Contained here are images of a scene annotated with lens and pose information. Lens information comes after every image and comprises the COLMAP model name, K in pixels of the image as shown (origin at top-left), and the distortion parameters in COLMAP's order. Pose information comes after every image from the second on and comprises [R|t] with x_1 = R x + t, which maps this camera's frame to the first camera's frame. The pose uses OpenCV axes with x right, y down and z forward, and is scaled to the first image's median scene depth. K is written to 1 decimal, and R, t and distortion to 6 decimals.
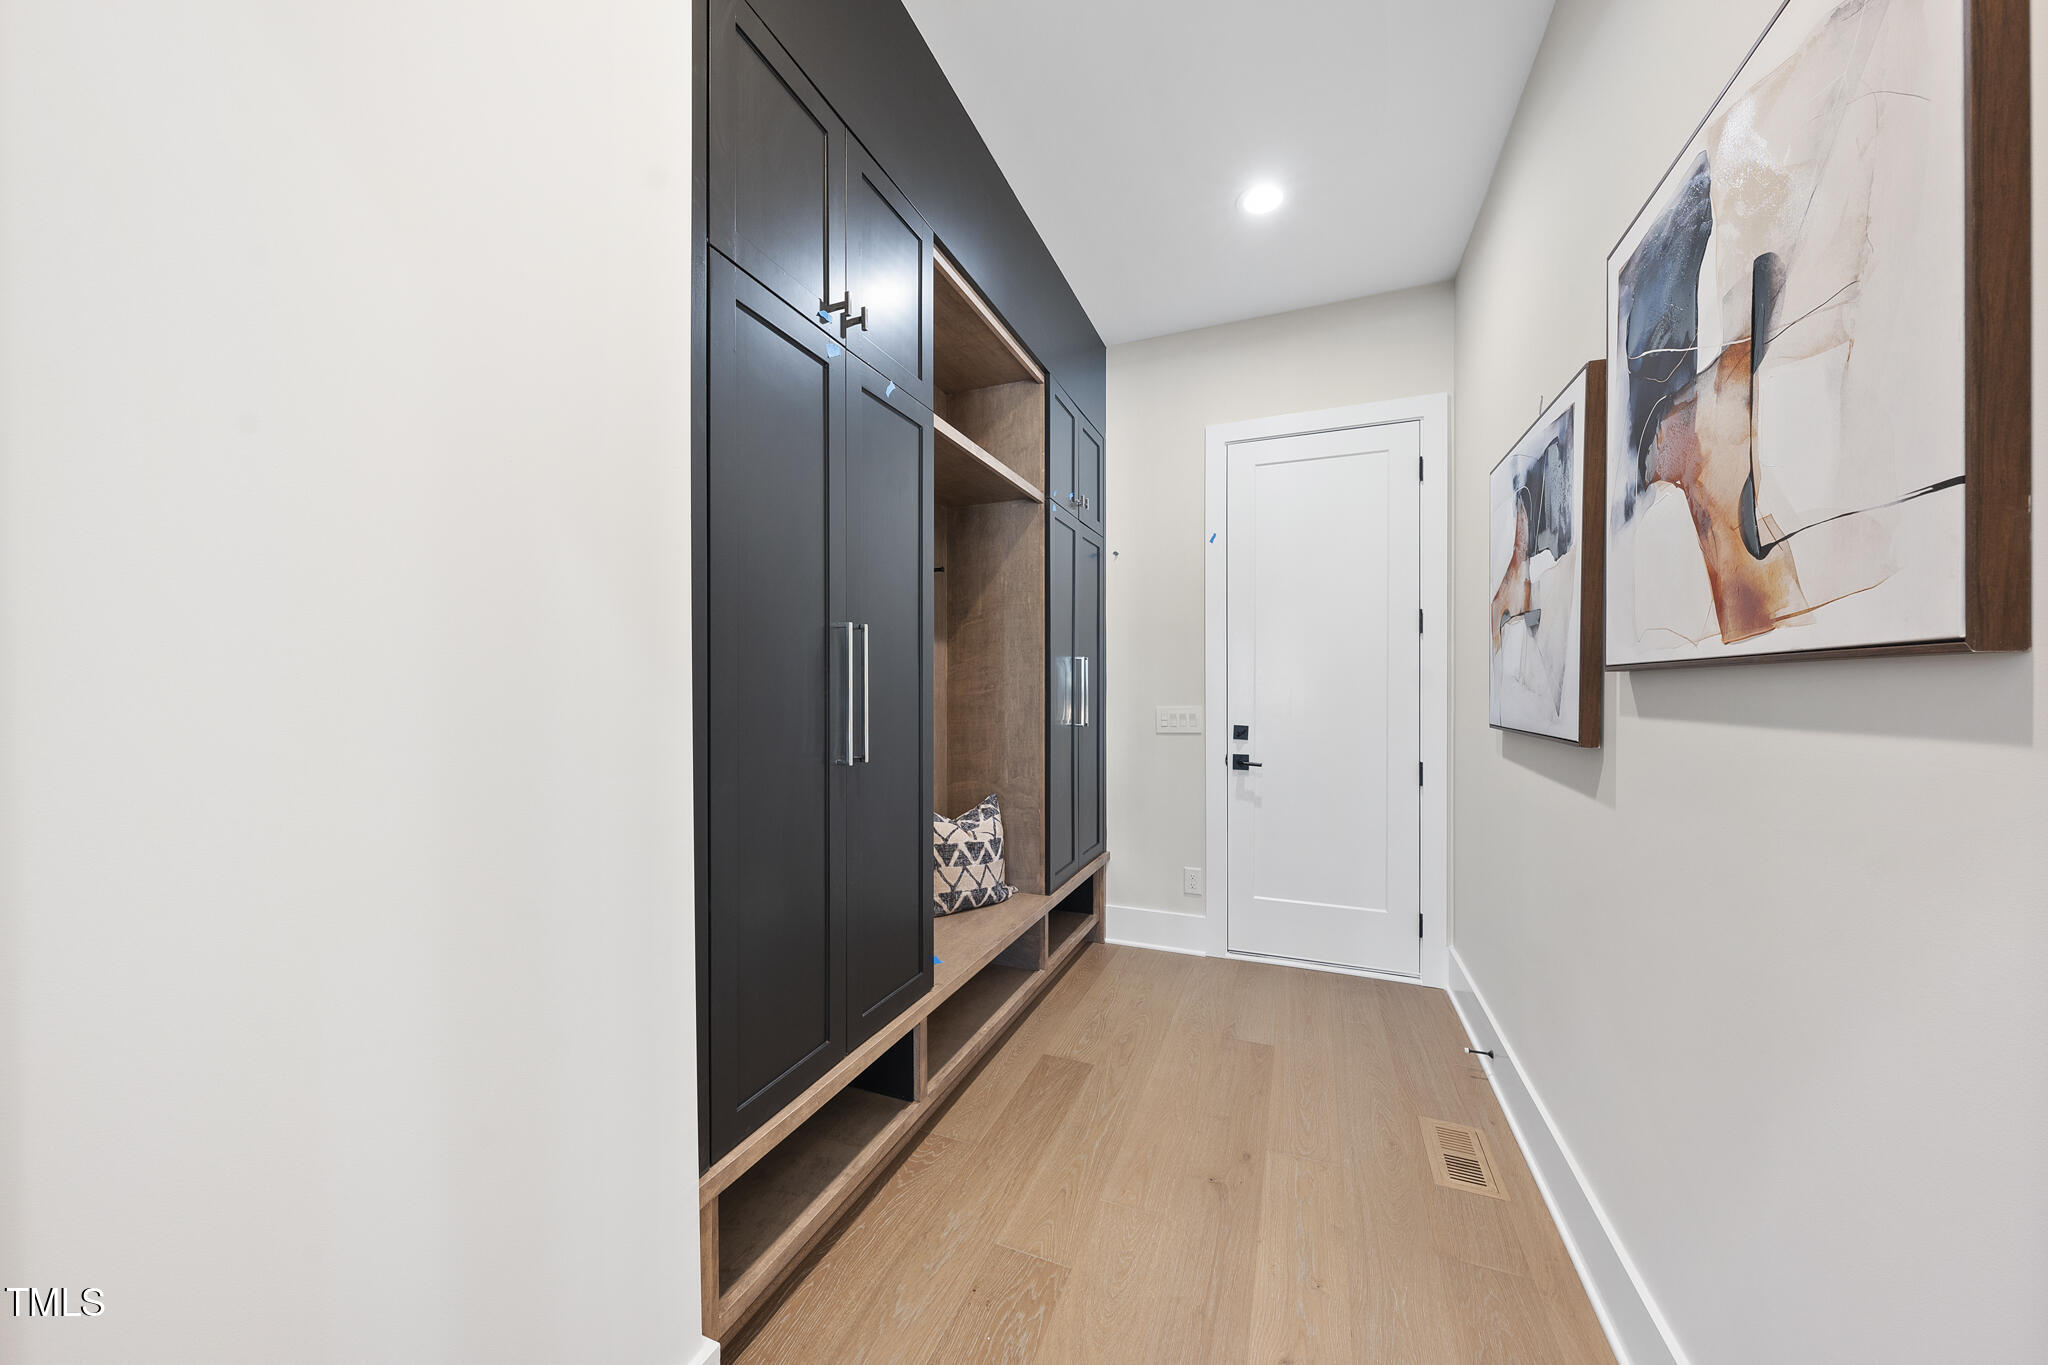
lens RADIAL K [[703.8, 0, 1023.1], [0, 703.8, 687.7], [0, 0, 1]] dist [-0.000198, -0.000019]
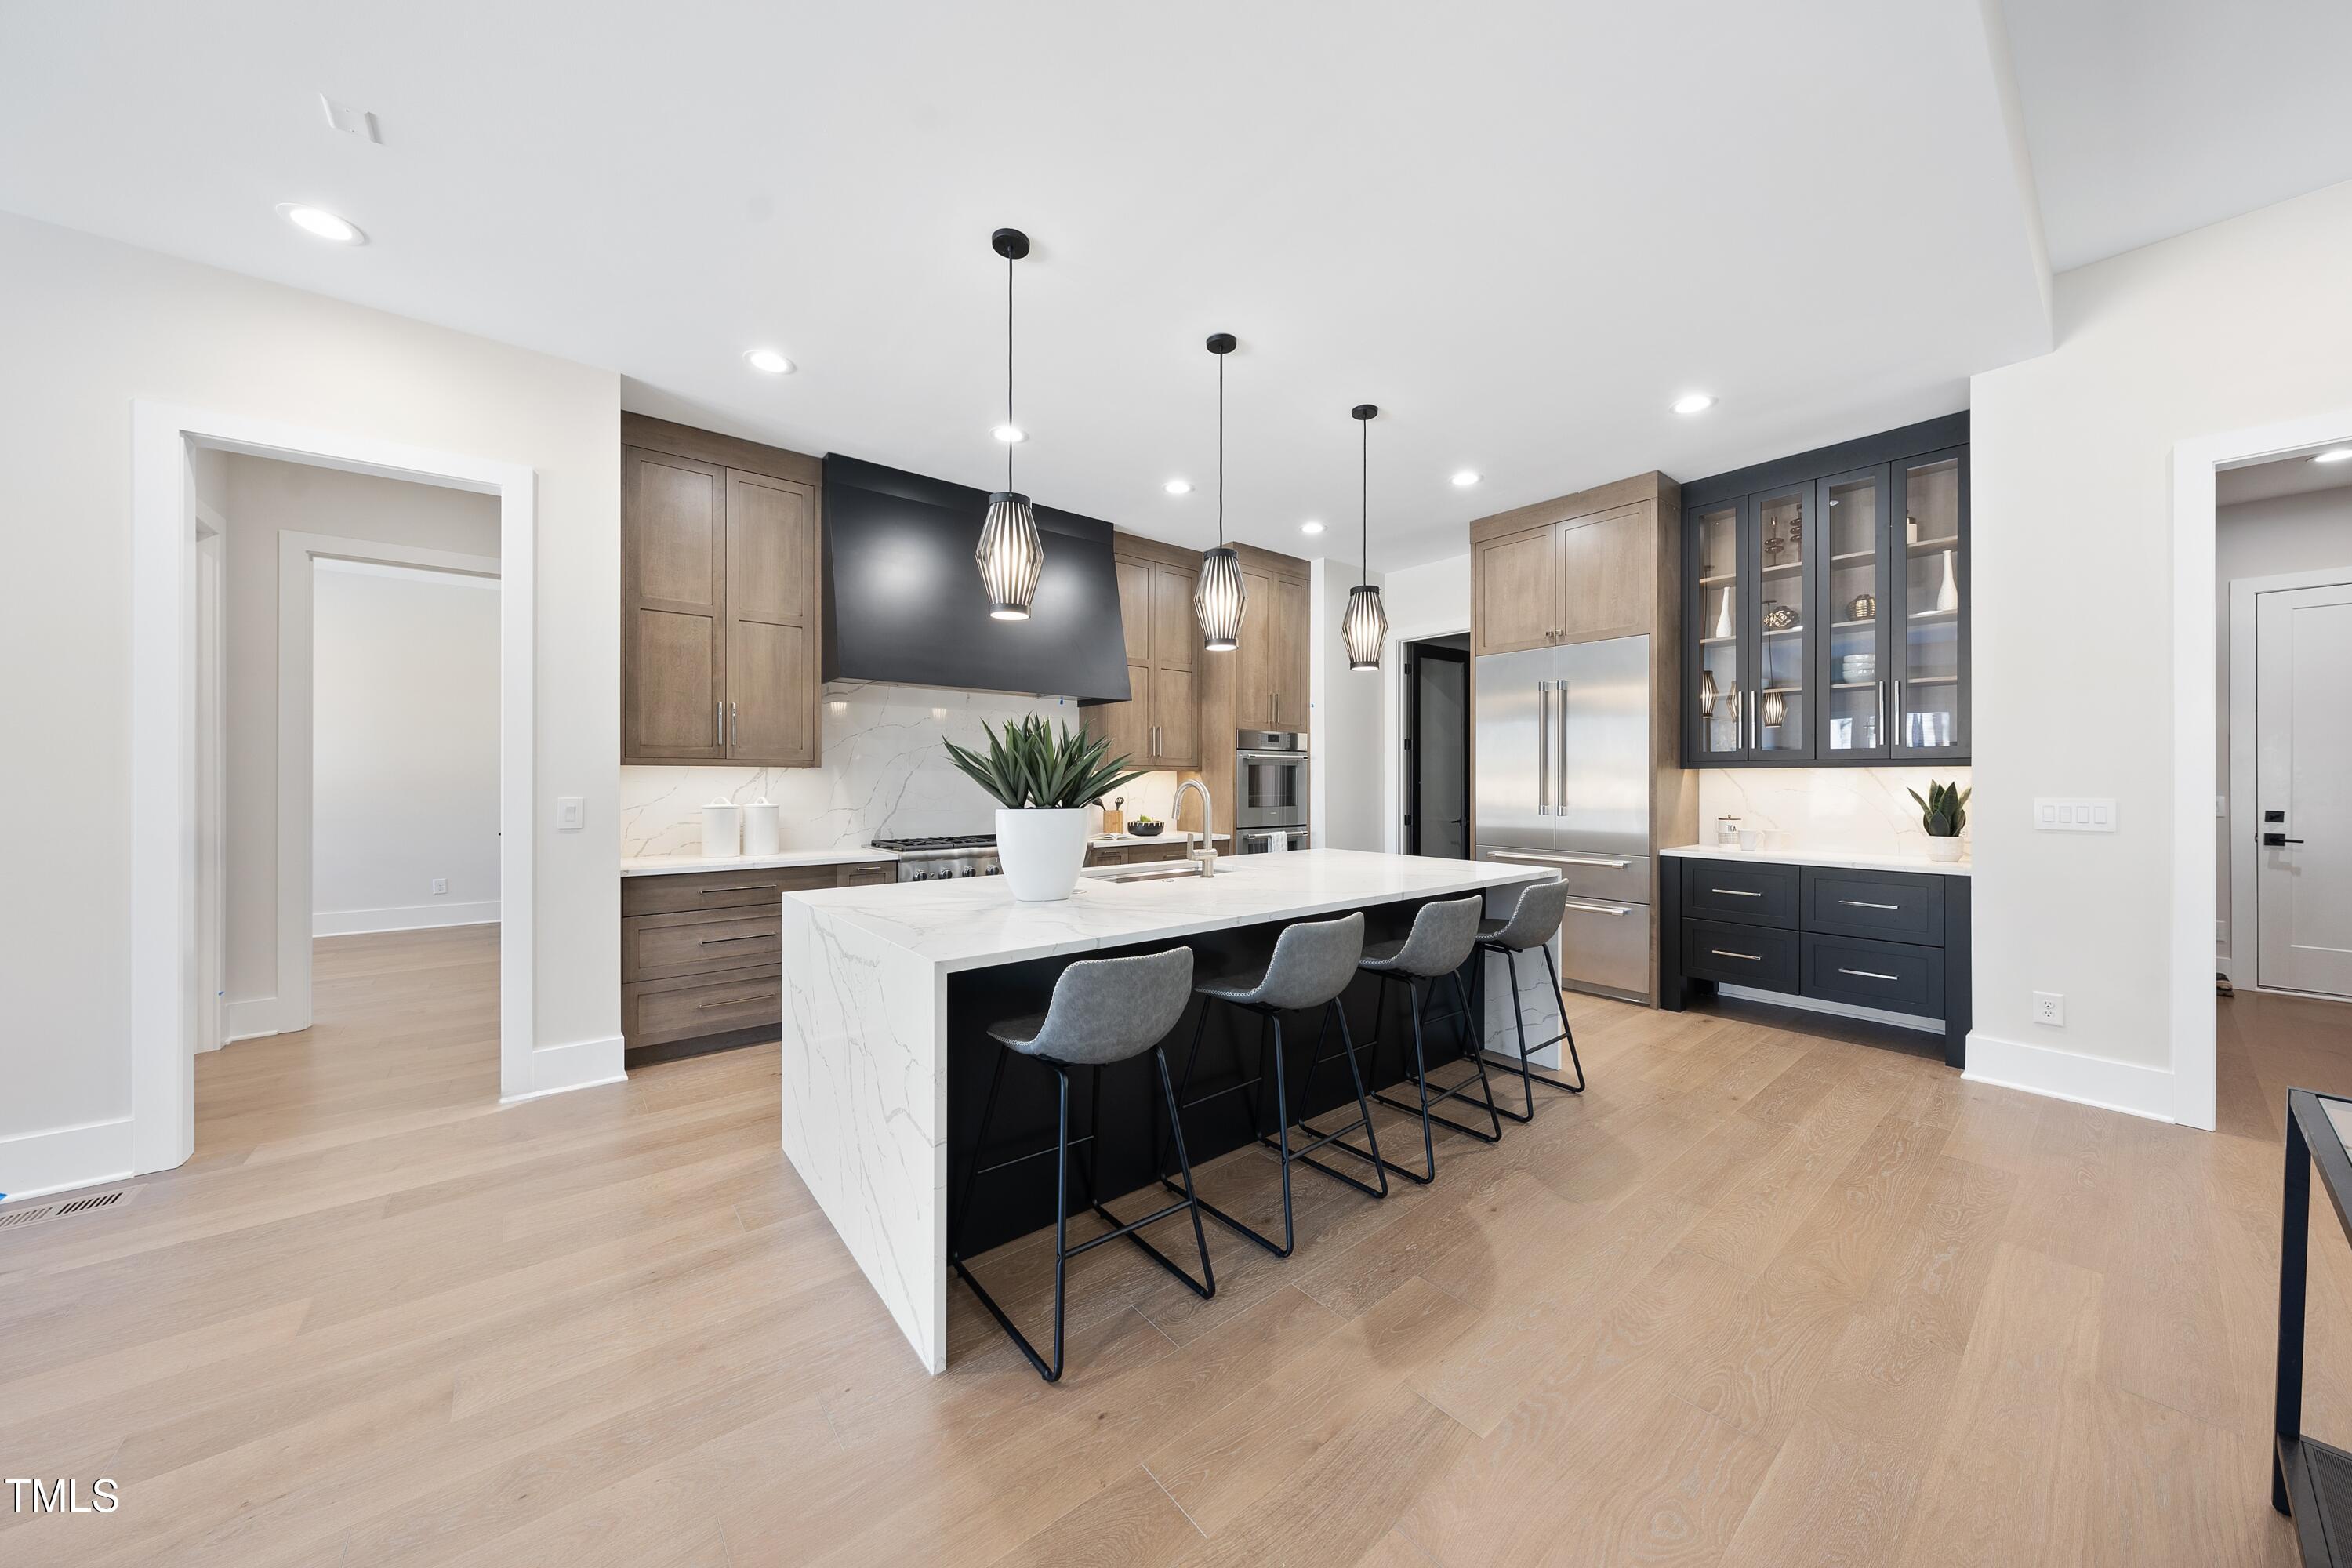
lens RADIAL K [[808.2, 0, 1177.1], [0, 808.2, 783.8], [0, 0, 1]] dist [-0.000198, -0.000019]
pose [[0.799889, 0.005052, -0.600127, -0.401600], [-0.002739, 0.999985, 0.004767, 0.002823], [0.600142, -0.002169, 0.799891, -1.359220]]
